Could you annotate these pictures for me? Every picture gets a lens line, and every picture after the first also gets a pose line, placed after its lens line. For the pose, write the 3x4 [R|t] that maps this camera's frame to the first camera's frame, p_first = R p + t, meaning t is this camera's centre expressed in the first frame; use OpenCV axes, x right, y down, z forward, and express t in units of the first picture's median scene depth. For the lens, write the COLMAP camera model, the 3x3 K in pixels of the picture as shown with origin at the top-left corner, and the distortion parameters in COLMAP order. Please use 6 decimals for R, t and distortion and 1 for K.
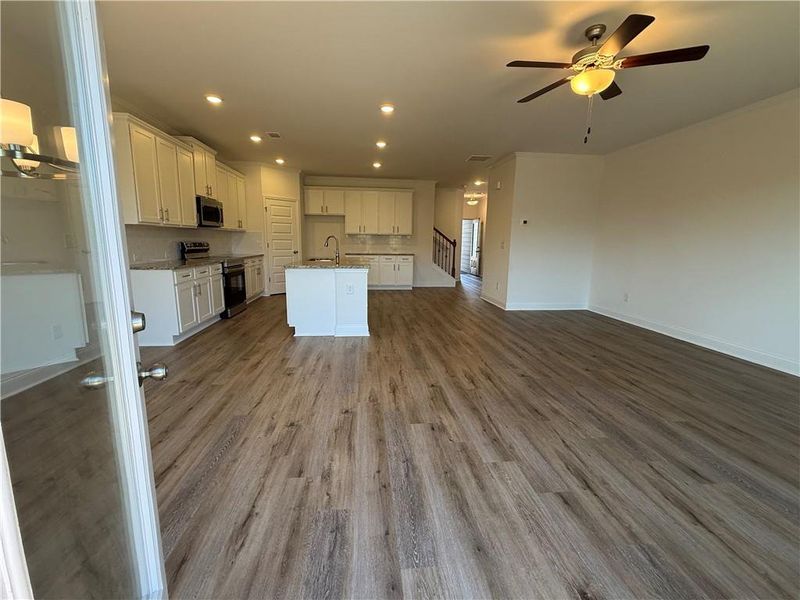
lens RADIAL K [[344.0, 0, 398.1], [0, 344.0, 296.5], [0, 0, 1]] dist [-0.002205, -0.000133]
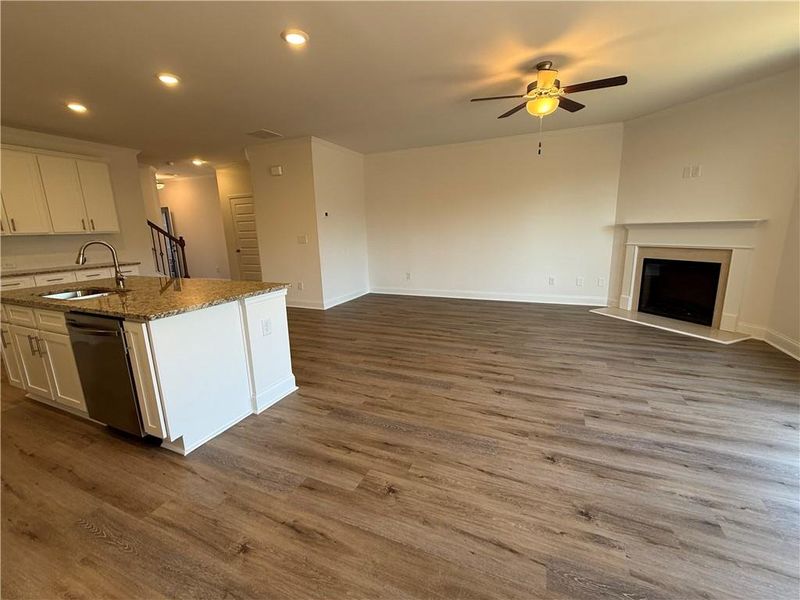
lens RADIAL K [[344.0, 0, 400.6], [0, 344.0, 298.5], [0, 0, 1]] dist [-0.002205, -0.000133]
pose [[0.491567, -0.202729, 0.846914, -0.776803], [0.175386, 0.975645, 0.131746, -0.160904], [-0.852996, 0.083775, 0.515151, 0.728891]]
